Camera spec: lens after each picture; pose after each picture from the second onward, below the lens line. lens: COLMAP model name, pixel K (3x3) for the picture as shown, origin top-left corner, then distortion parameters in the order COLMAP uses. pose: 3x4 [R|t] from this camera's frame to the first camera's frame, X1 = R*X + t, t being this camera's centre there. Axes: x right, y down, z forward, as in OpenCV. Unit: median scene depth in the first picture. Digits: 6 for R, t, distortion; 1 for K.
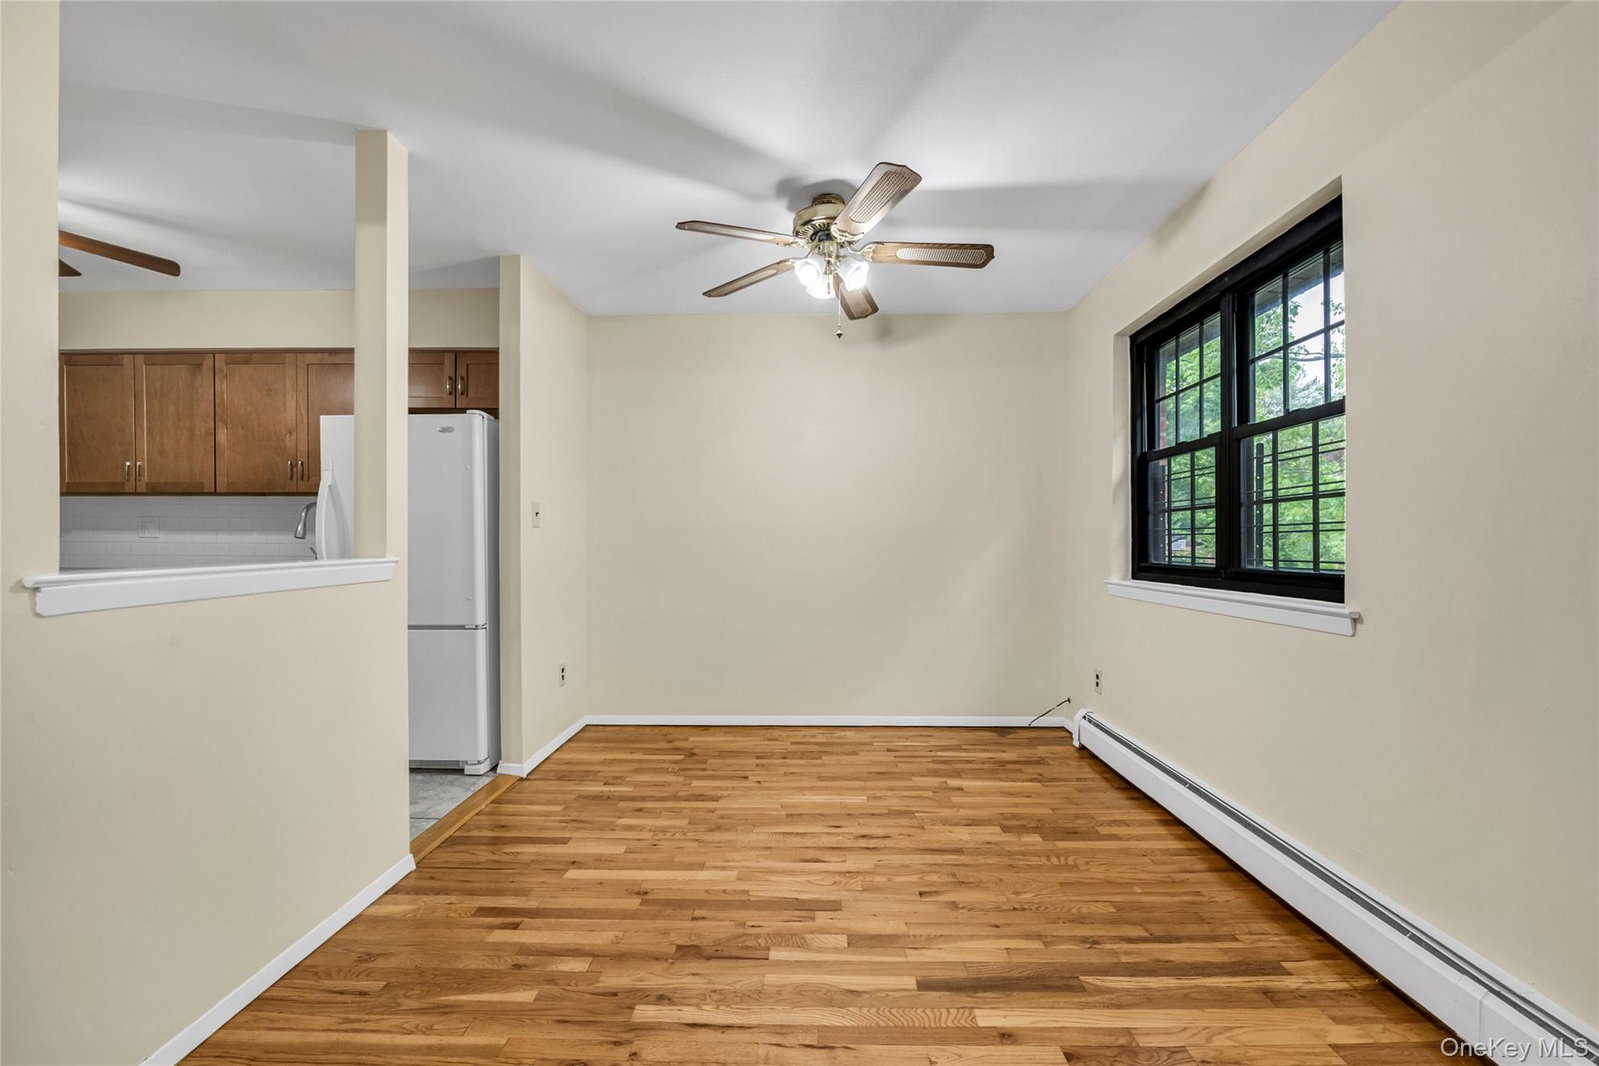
lens RADIAL K [[675.9, 0, 820.8], [0, 675.9, 549.3], [0, 0, 1]] dist [-0.010422, -0.000526]
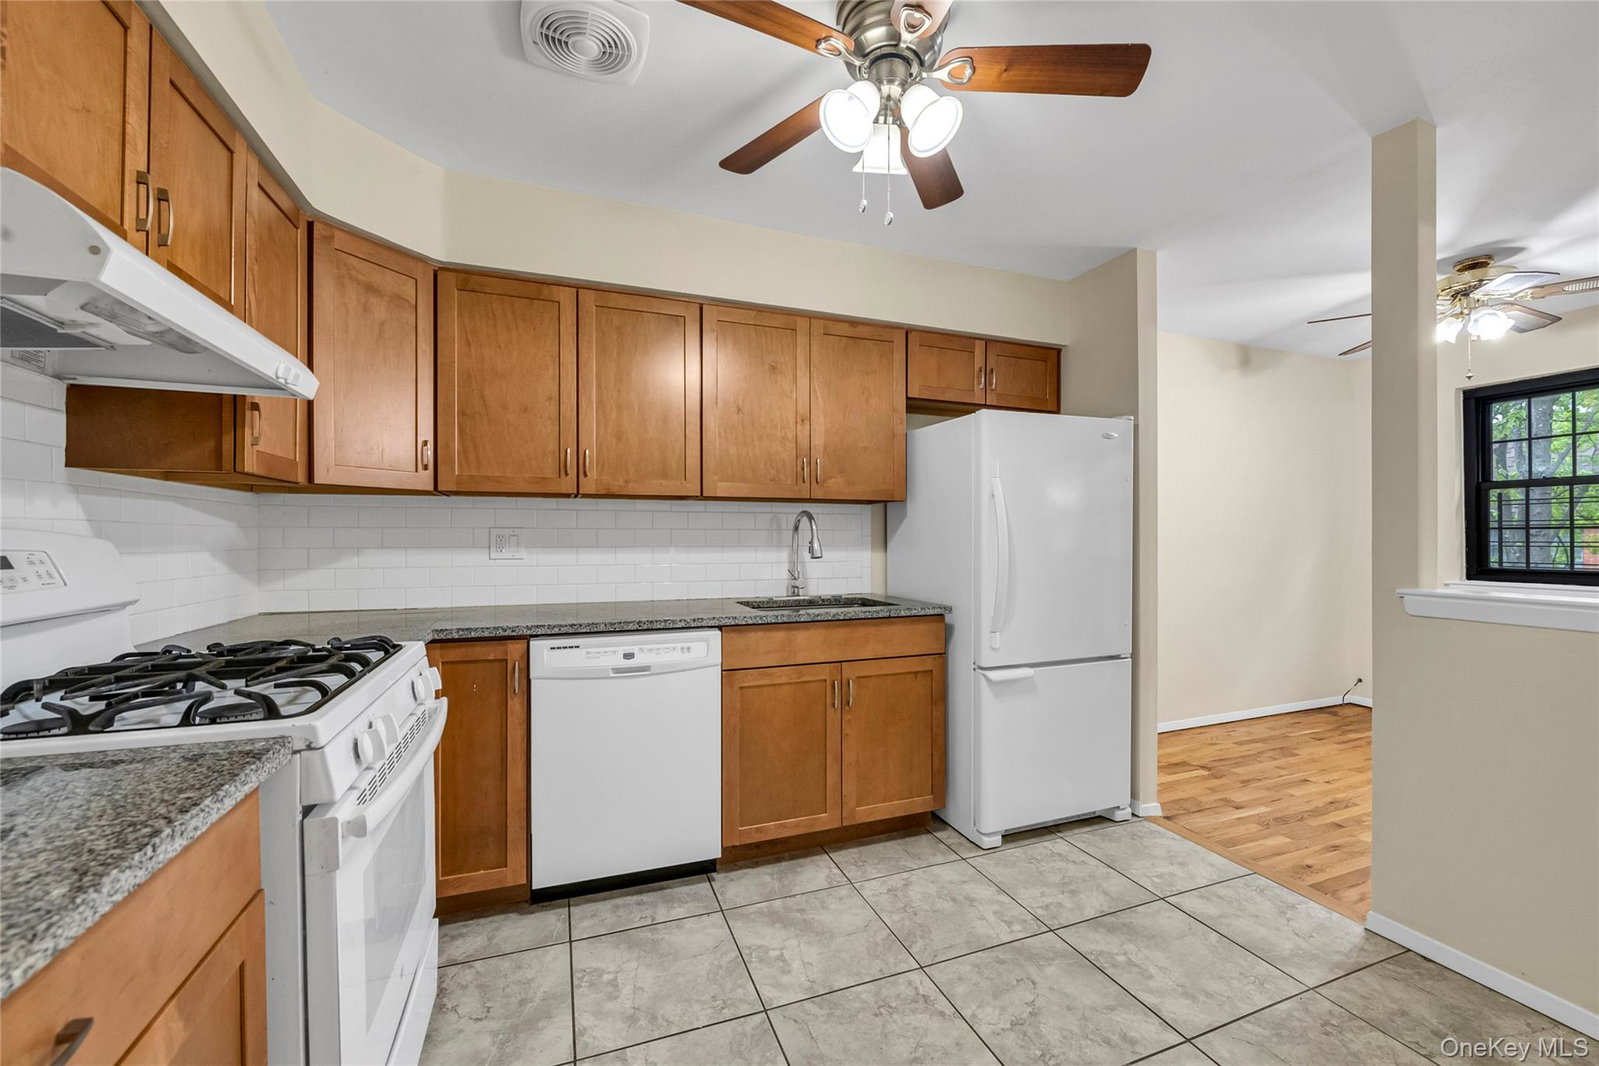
lens RADIAL K [[645.1, 0, 805.5], [0, 645.1, 536.6], [0, 0, 1]] dist [-0.009114, -0.001914]
pose [[0.928374, -0.002896, 0.371636, -1.110574], [0.010883, 0.999753, -0.019396, -0.027526], [-0.371488, 0.022051, 0.928176, 0.329927]]
